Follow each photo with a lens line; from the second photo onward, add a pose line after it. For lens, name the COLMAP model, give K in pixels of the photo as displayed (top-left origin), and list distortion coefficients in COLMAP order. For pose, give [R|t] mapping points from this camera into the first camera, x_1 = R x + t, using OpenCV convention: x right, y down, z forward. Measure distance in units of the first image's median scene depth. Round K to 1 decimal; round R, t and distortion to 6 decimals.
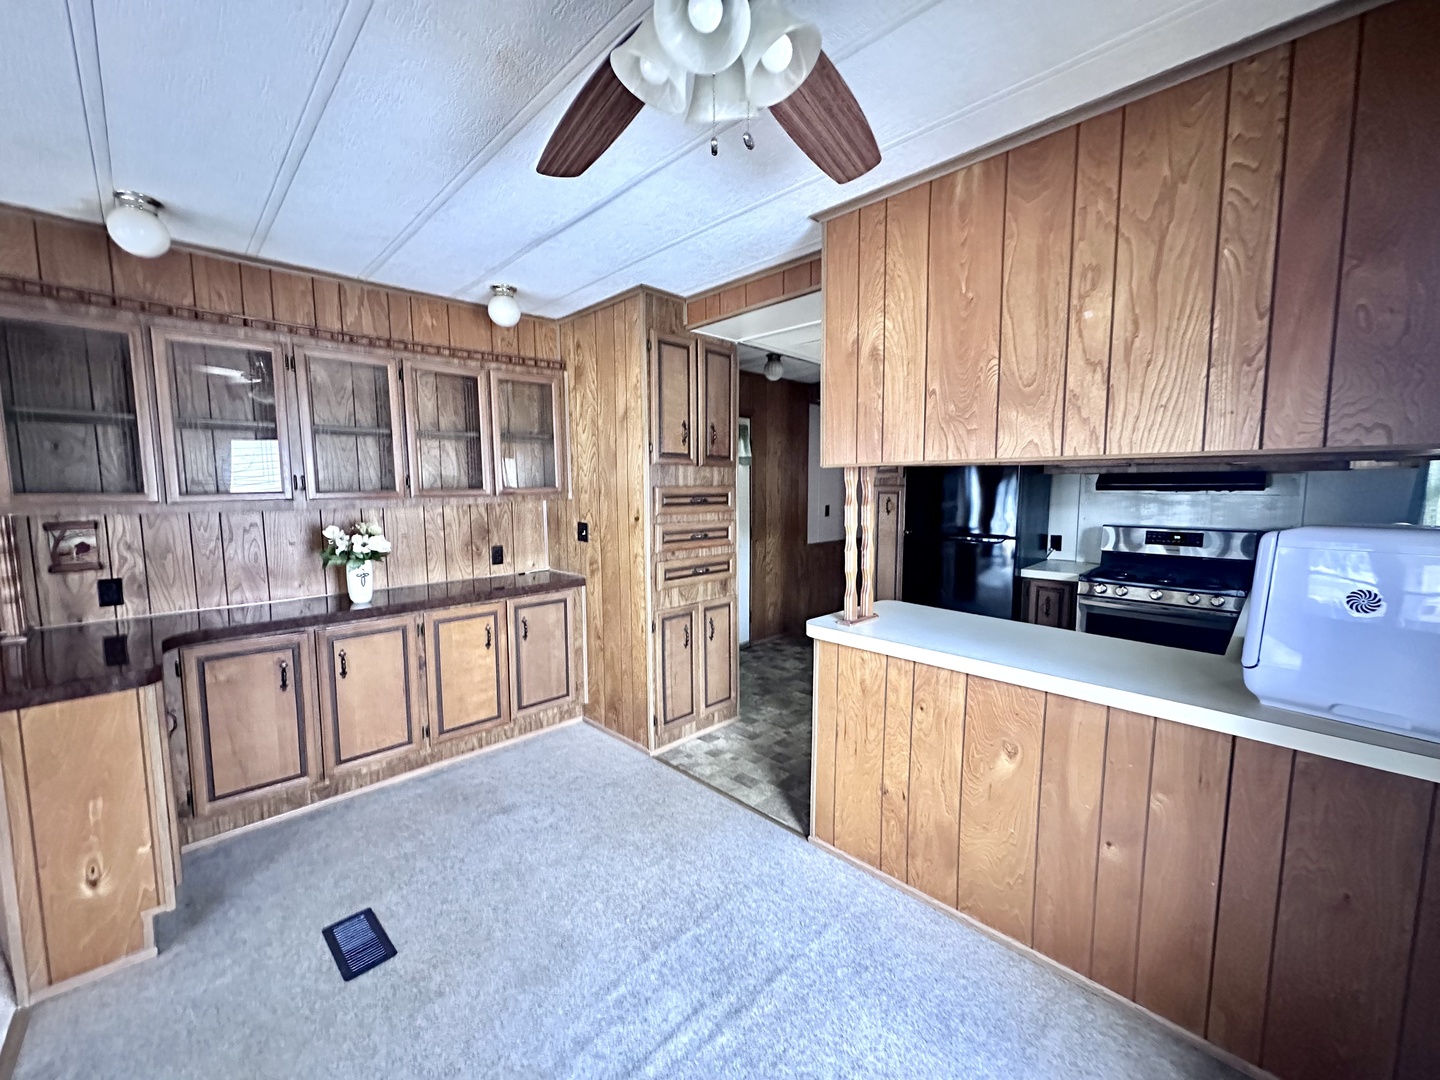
lens RADIAL K [[571.8, 0, 720.0], [0, 571.8, 539.9], [0, 0, 1]] dist [-0.003189, 0.000304]
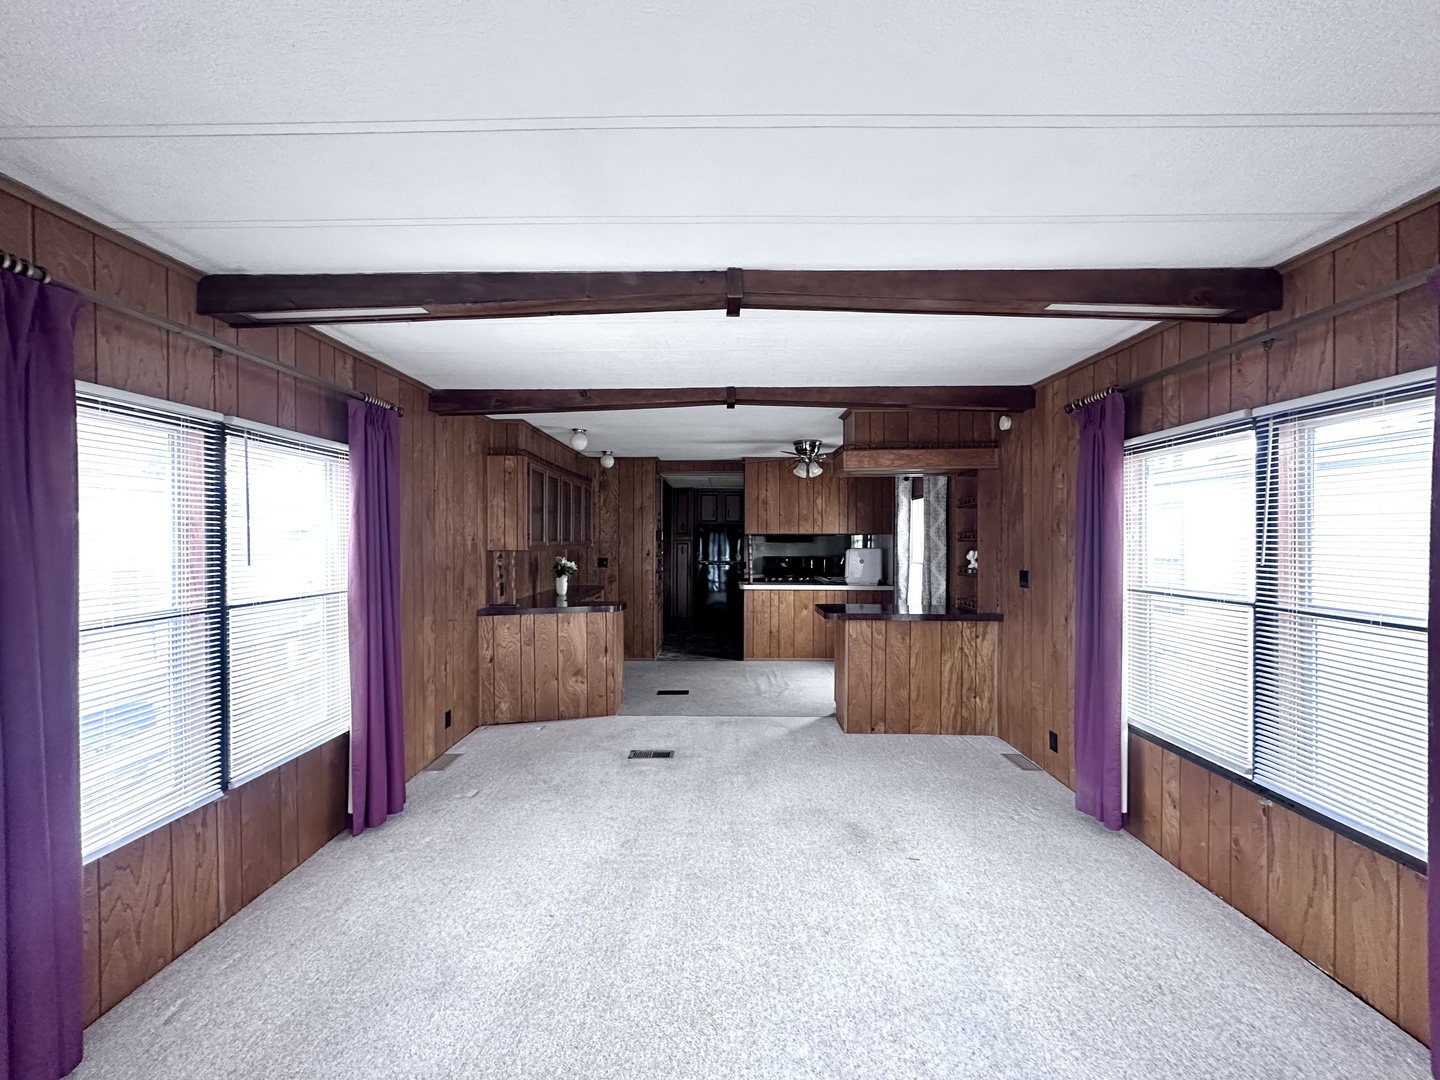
lens RADIAL K [[571.8, 0, 719.8], [0, 571.8, 540.7], [0, 0, 1]] dist [-0.003189, 0.000304]
pose [[0.712179, 0.004208, 0.701985, -1.563383], [0.064422, 0.995371, -0.071324, 0.092400], [-0.699035, 0.096018, 0.708612, -0.826299]]
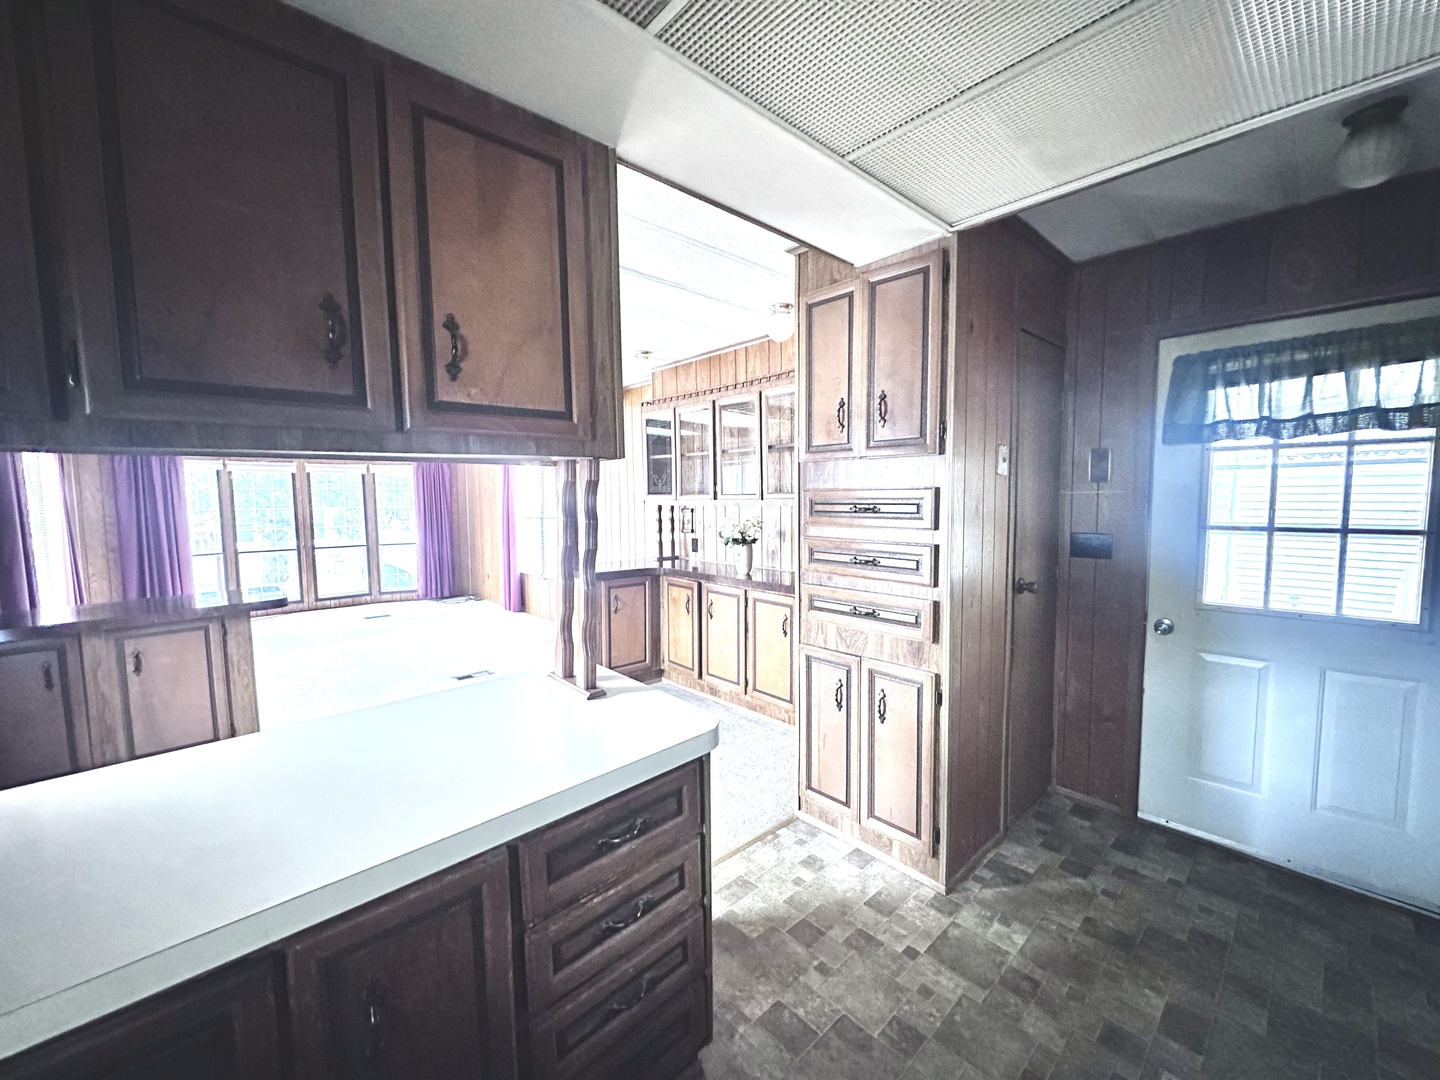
lens RADIAL K [[571.8, 0, 720.3], [0, 571.8, 536.1], [0, 0, 1]] dist [-0.003189, 0.000304]
pose [[-0.041070, 0.077016, -0.996184, 0.706316], [-0.085413, 0.993105, 0.080299, -0.082800], [0.995499, 0.088385, -0.034208, 0.918615]]
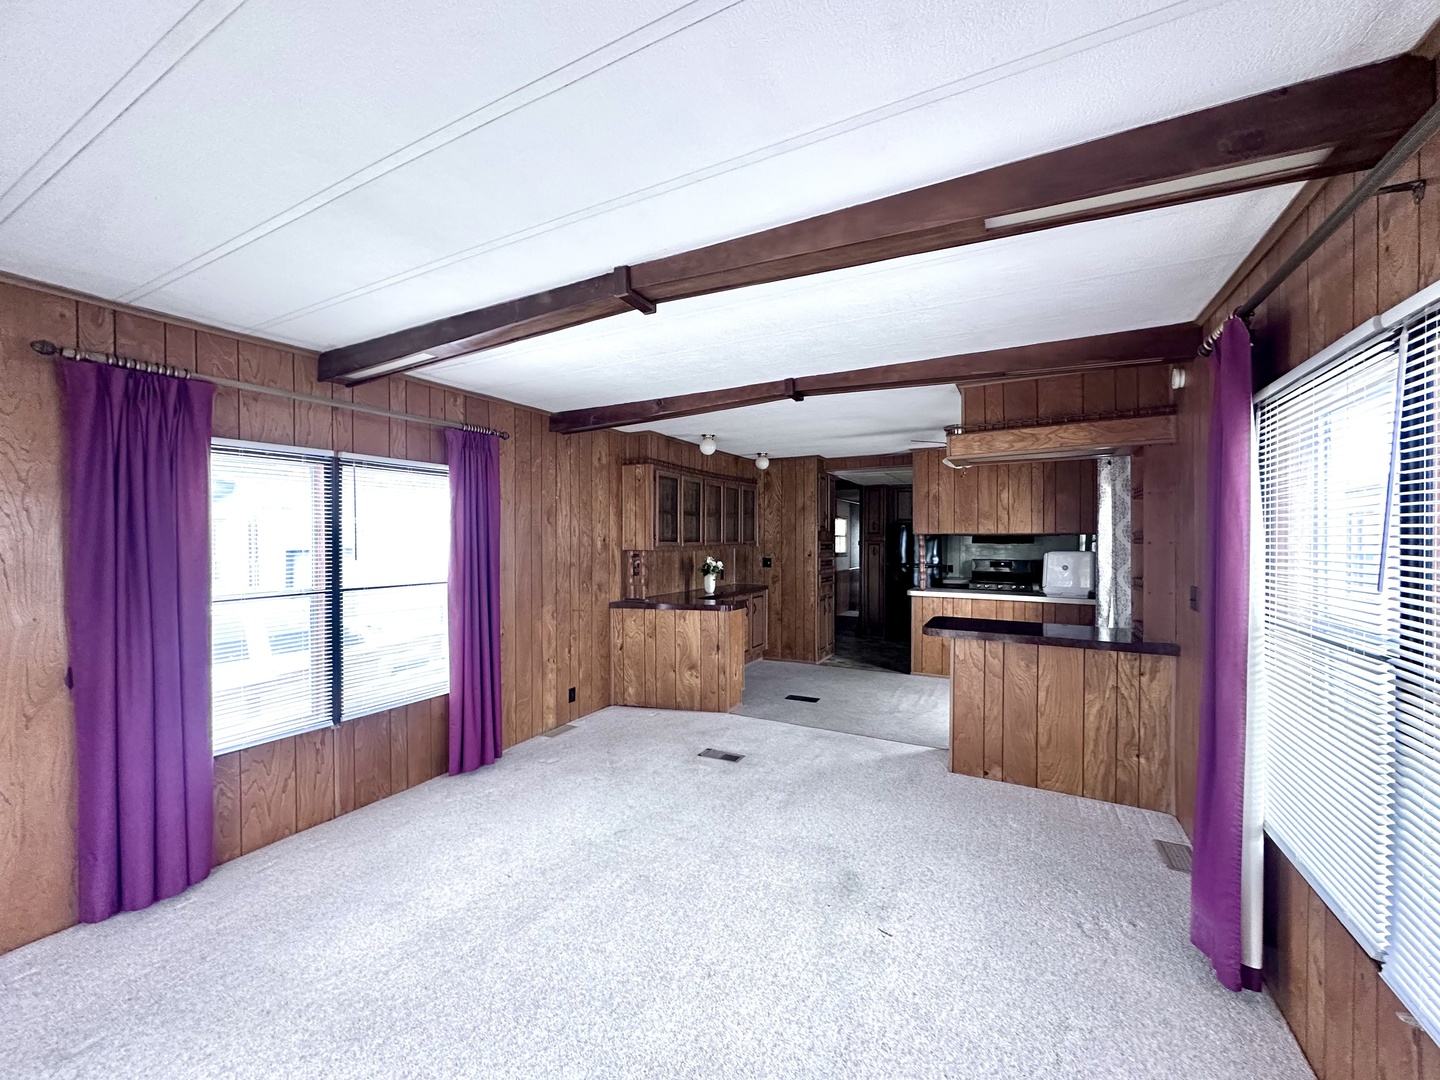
lens RADIAL K [[571.8, 0, 720.0], [0, 571.8, 540.2], [0, 0, 1]] dist [-0.003189, 0.000304]
pose [[0.955267, 0.005916, 0.295685, -1.154745], [0.022513, 0.995444, -0.092650, 0.105765], [-0.294886, 0.095162, 0.950782, -1.030588]]
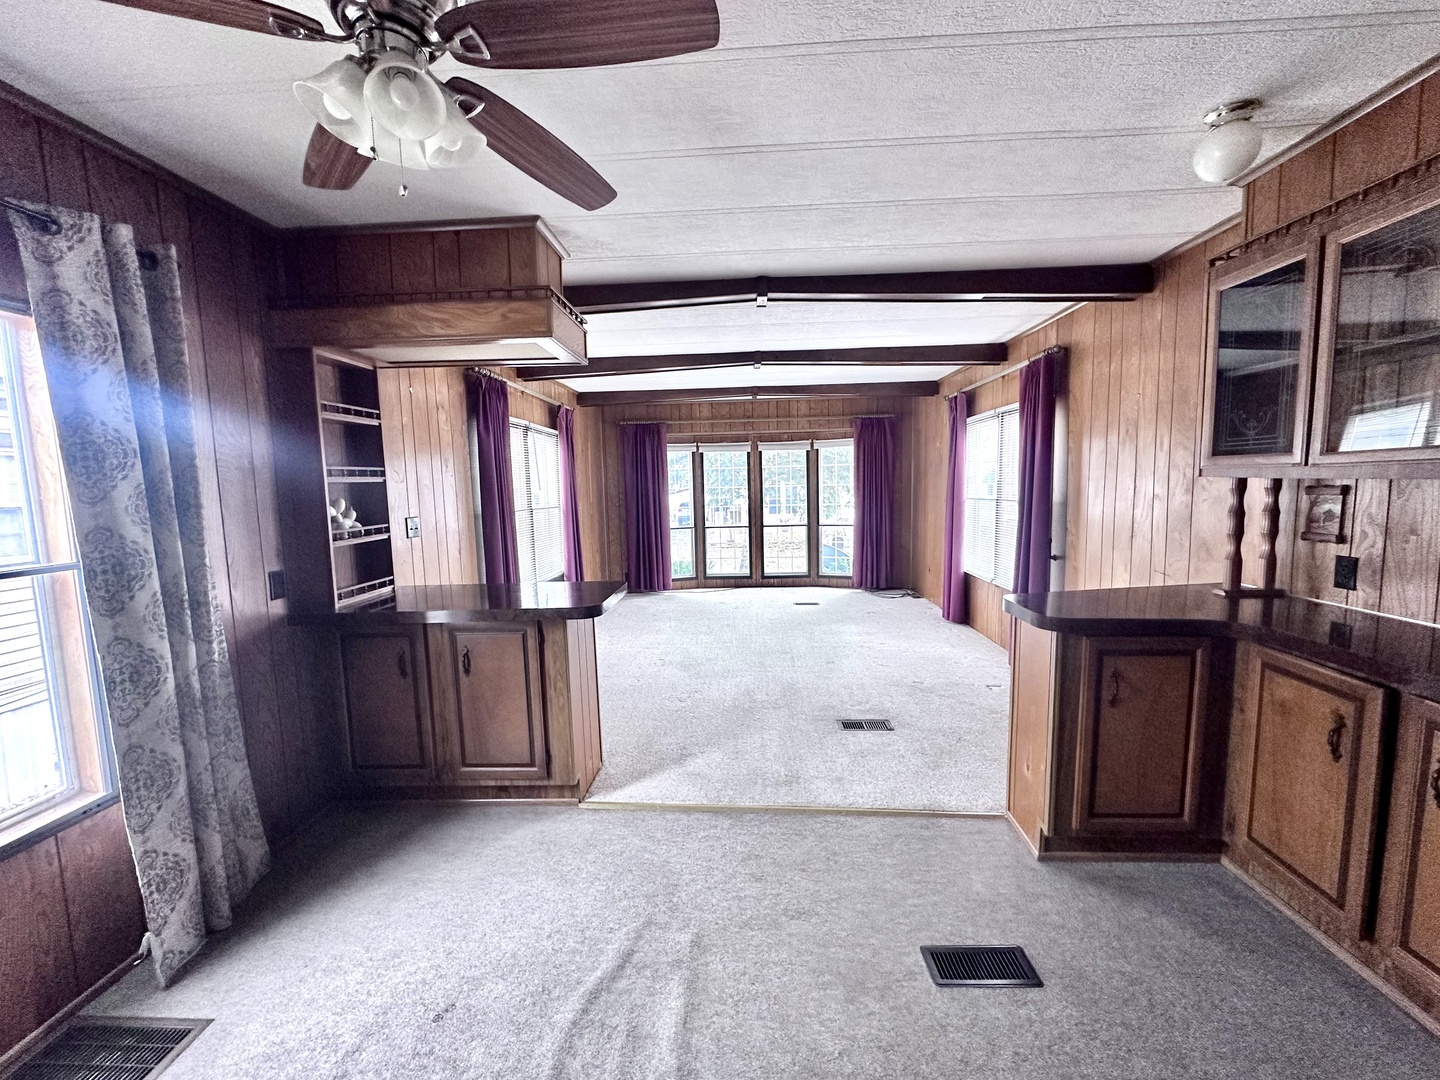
lens RADIAL K [[571.8, 0, 720.7], [0, 571.8, 539.7], [0, 0, 1]] dist [-0.003189, 0.000304]
pose [[-0.737928, 0.092626, -0.668492, 0.121118], [-0.035190, 0.983908, 0.175175, -0.054308], [0.673961, 0.152791, -0.722794, 0.780709]]
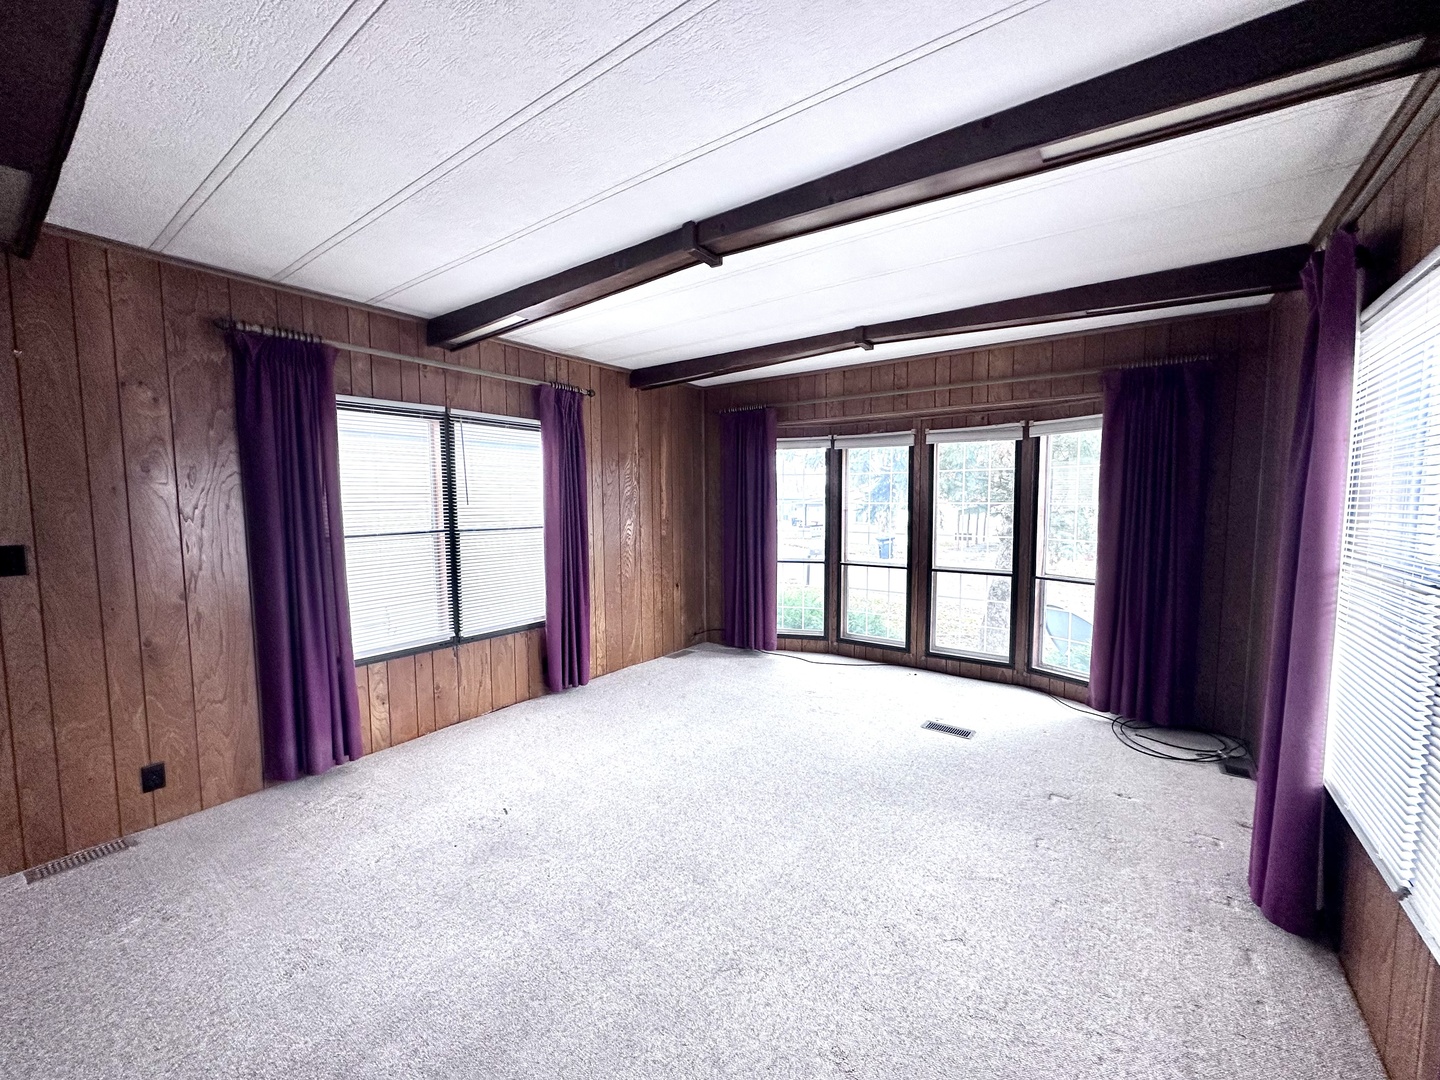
lens RADIAL K [[571.8, 0, 720.2], [0, 571.8, 541.1], [0, 0, 1]] dist [-0.003189, 0.000304]
pose [[-0.987253, 0.027578, -0.156752, -0.940020], [-0.000578, 0.984245, 0.176807, -0.019111], [0.159159, 0.174644, -0.971683, 0.437029]]
